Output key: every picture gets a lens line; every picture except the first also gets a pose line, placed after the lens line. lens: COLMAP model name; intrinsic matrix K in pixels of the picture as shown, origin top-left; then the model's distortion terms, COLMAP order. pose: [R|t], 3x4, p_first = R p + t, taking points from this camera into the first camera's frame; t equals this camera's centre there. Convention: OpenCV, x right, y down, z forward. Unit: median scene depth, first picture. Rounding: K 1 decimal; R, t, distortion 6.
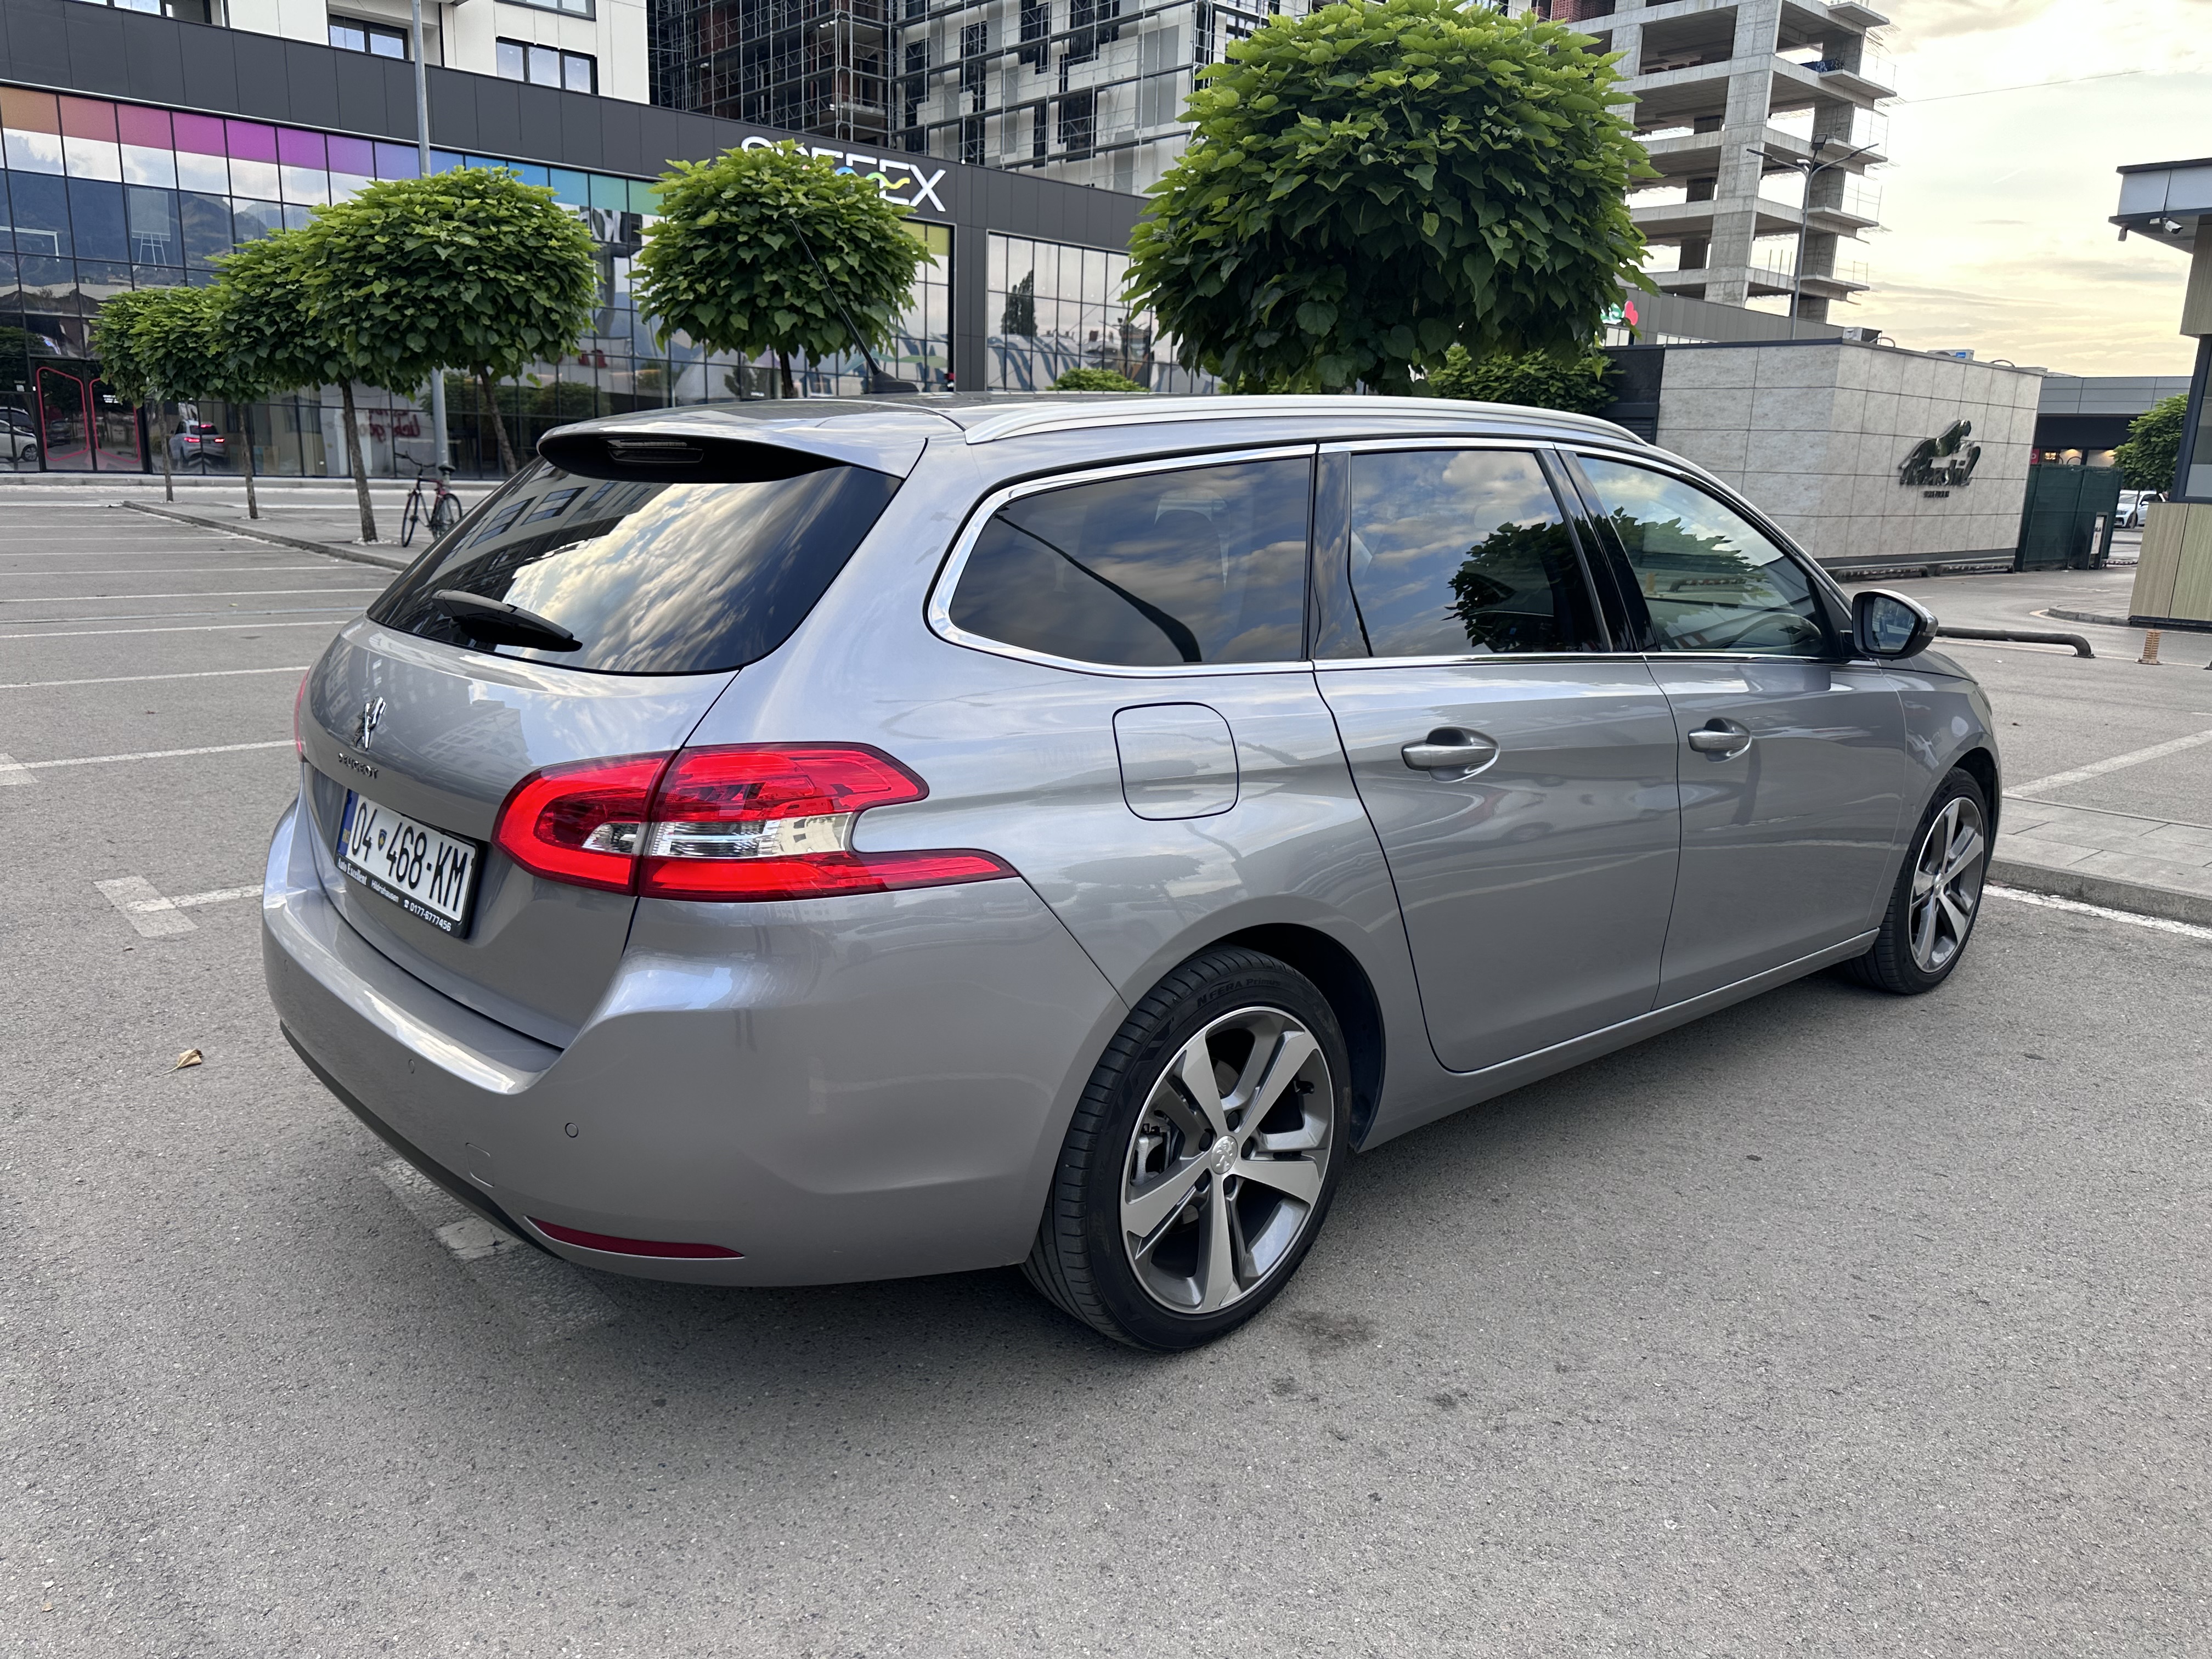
lens RADIAL K [[1585.8, 0, 1092.7], [0, 1585.8, 826.5], [0, 0, 1]] dist [0.016526, -0.022327]
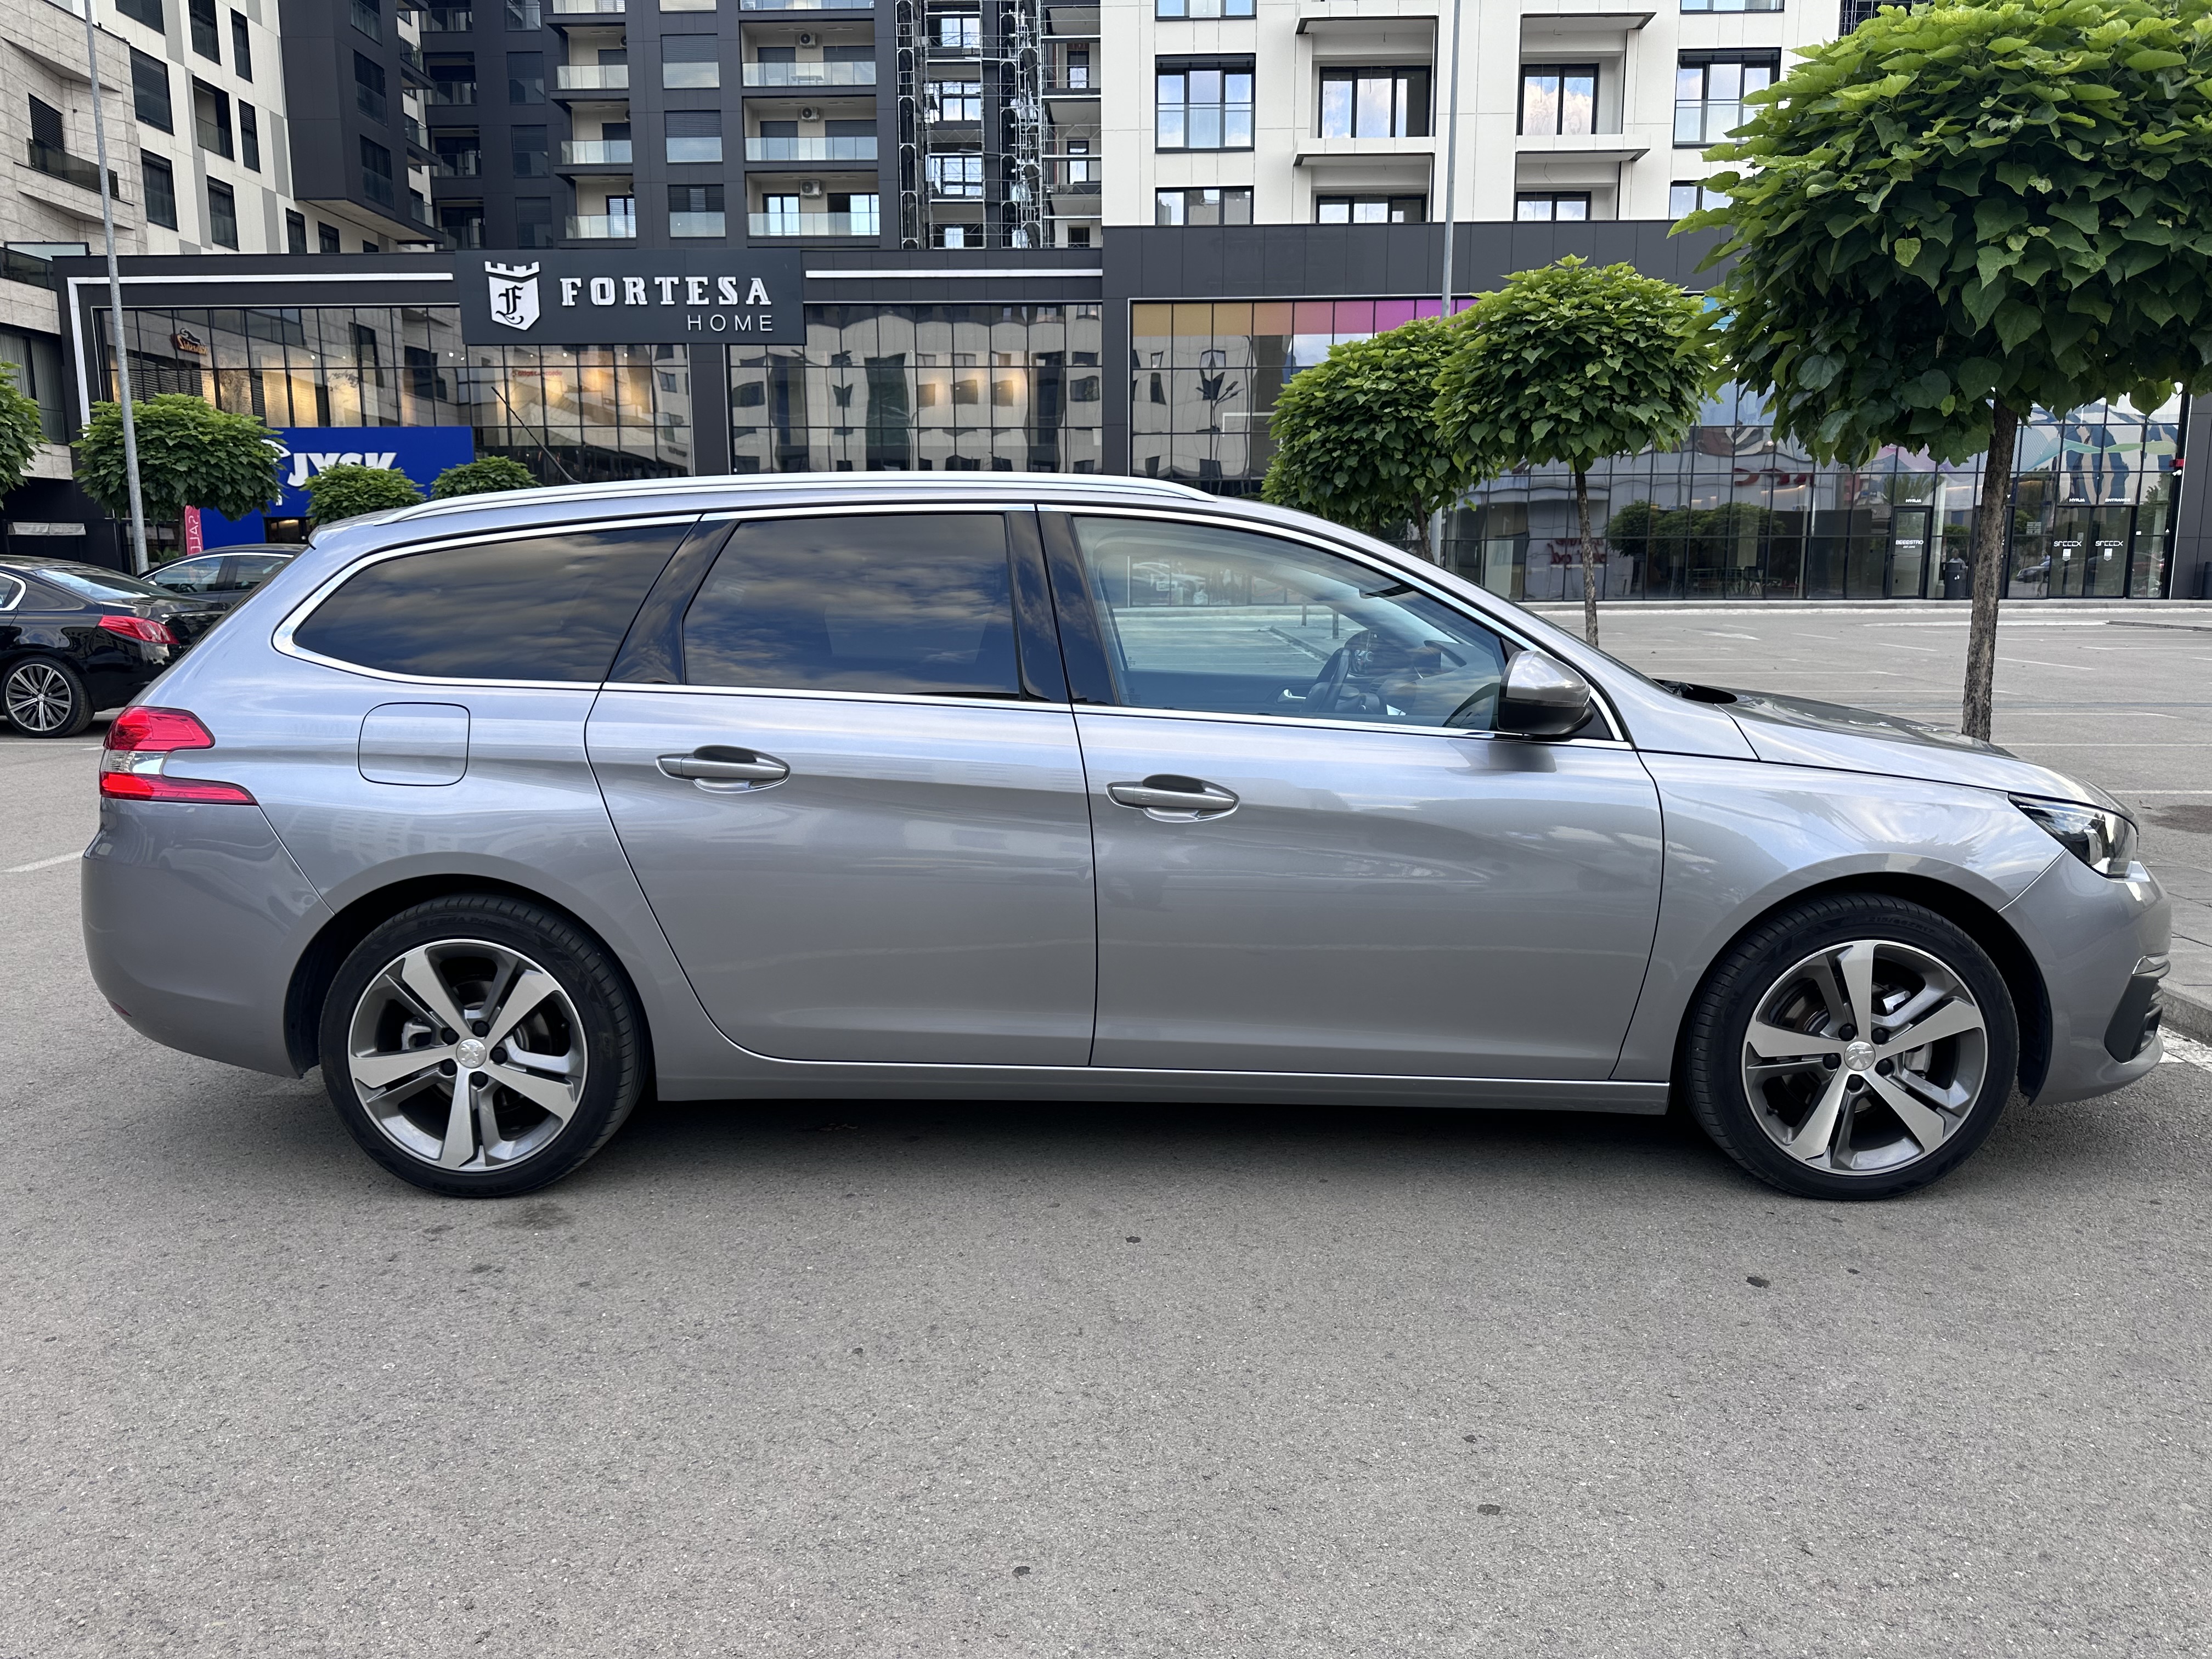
lens RADIAL K [[1585.8, 0, 1083.8], [0, 1585.8, 836.7], [0, 0, 1]] dist [0.016526, -0.022327]
pose [[0.726105, 0.077912, -0.683156, 0.309274], [-0.126651, 0.991714, -0.021511, -0.001207], [0.675819, 0.102142, 0.729956, 0.084786]]
